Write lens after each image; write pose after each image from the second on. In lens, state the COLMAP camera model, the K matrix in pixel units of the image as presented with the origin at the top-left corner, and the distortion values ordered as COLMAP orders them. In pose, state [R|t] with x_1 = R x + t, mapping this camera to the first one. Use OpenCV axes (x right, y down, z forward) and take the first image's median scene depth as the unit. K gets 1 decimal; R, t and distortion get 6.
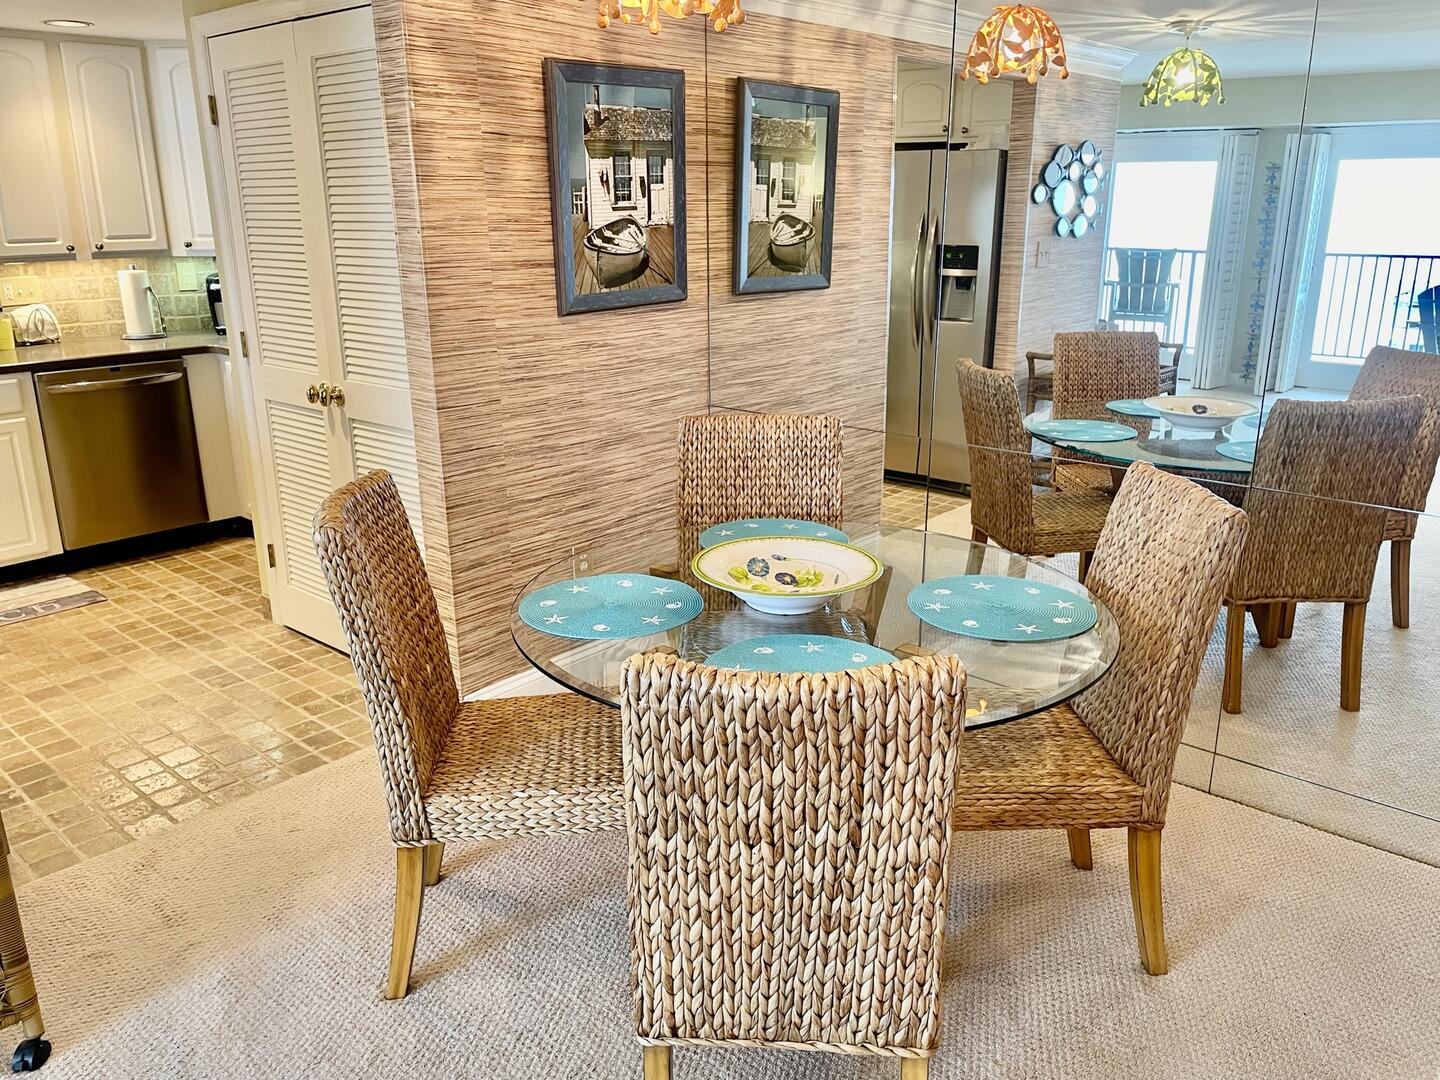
lens RADIAL K [[1111.2, 0, 720.0], [0, 1111.2, 540.0], [0, 0, 1]] dist [-0.005374, -0.007962]
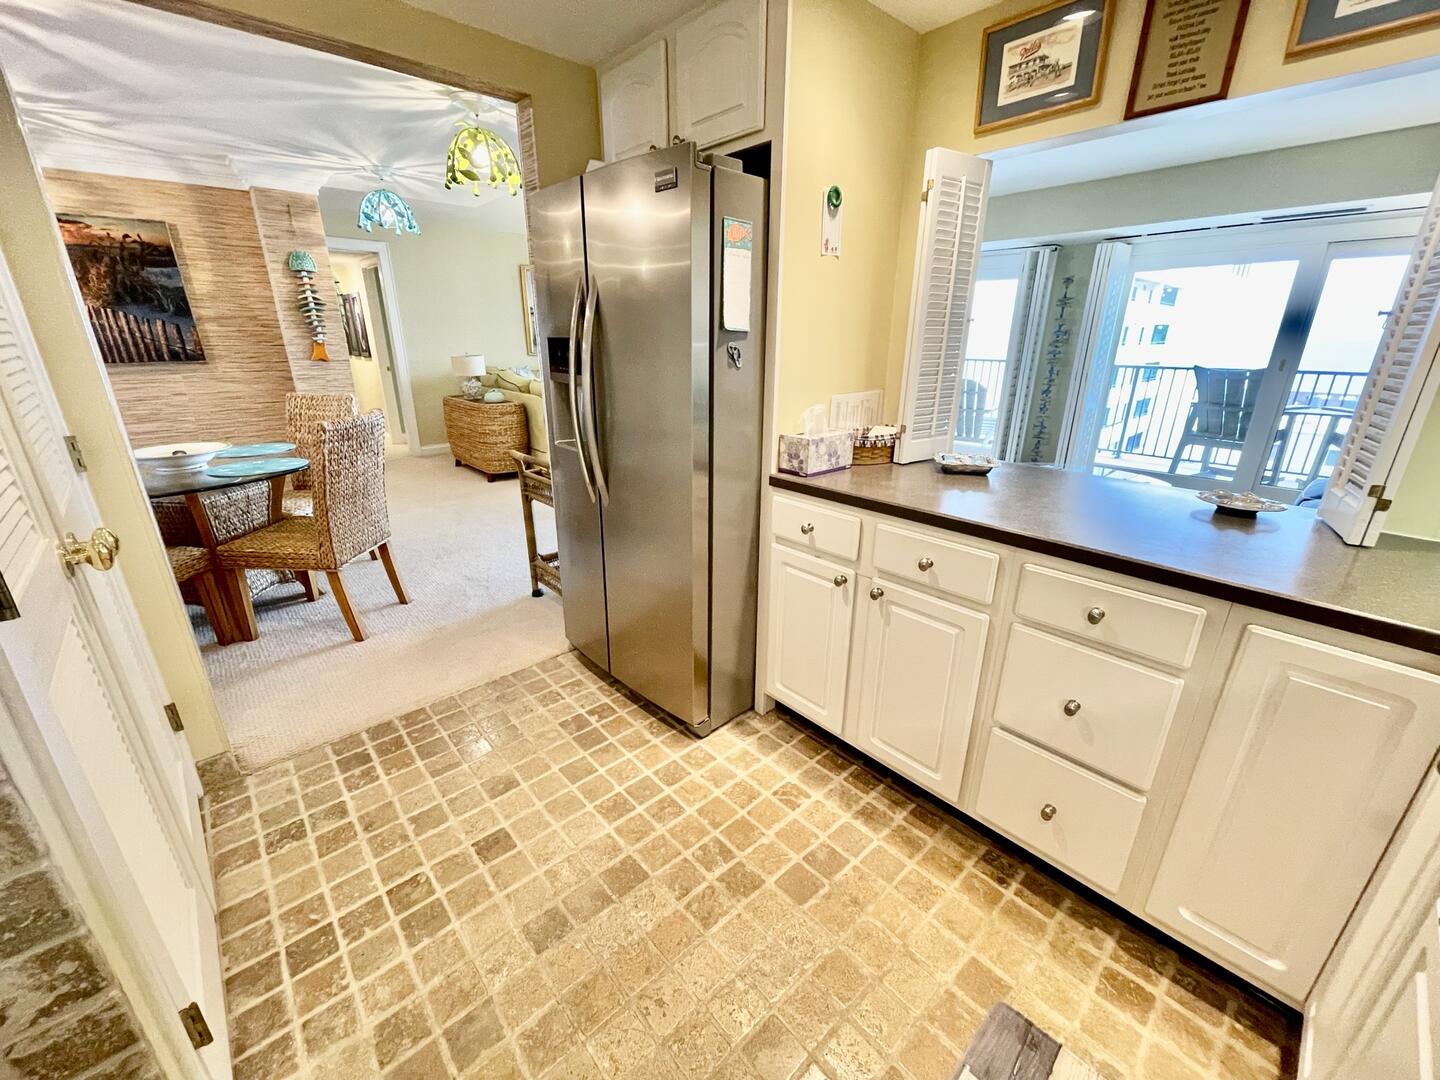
lens RADIAL K [[571.2, 0, 720.0], [0, 571.2, 540.0], [0, 0, 1]] dist [-0.015702, 0.000126]
pose [[-0.994619, -0.034505, 0.097680, -0.597465], [0.030772, 0.801934, 0.596619, -0.256779], [-0.098920, 0.596415, -0.796558, 0.989558]]
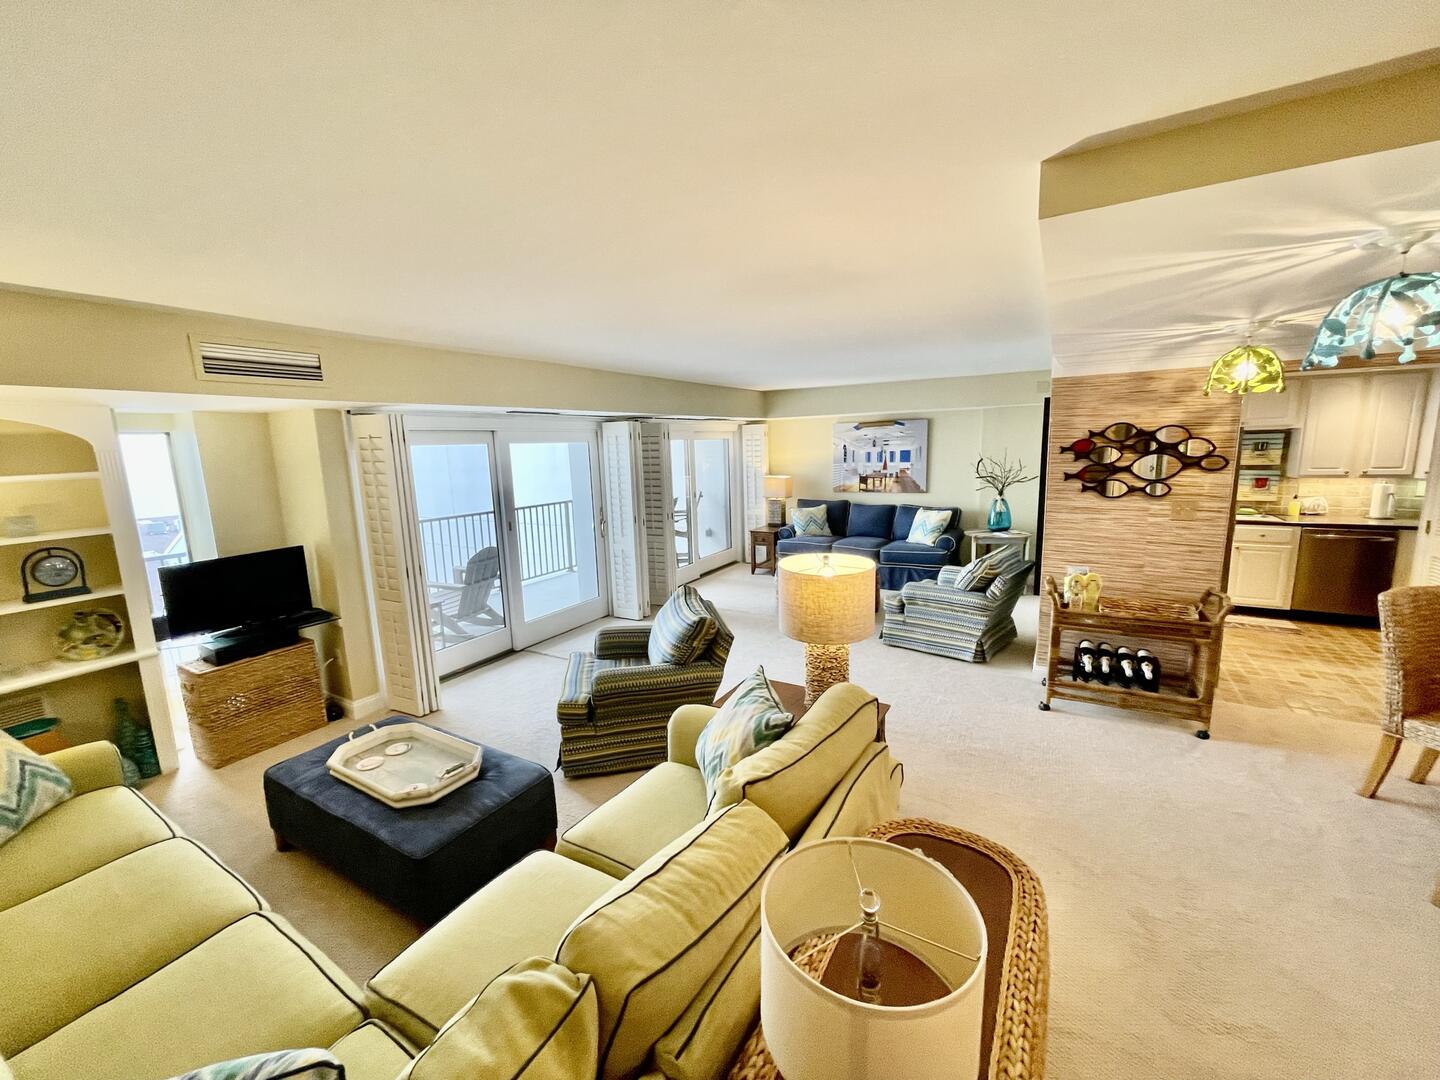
lens RADIAL K [[571.2, 0, 720.0], [0, 571.2, 540.0], [0, 0, 1]] dist [-0.015702, 0.000126]
pose [[0.180900, 0.155286, -0.971165, 0.272006], [-0.258374, 0.960276, 0.105417, 0.057880], [0.948956, 0.231854, 0.213835, -0.350048]]
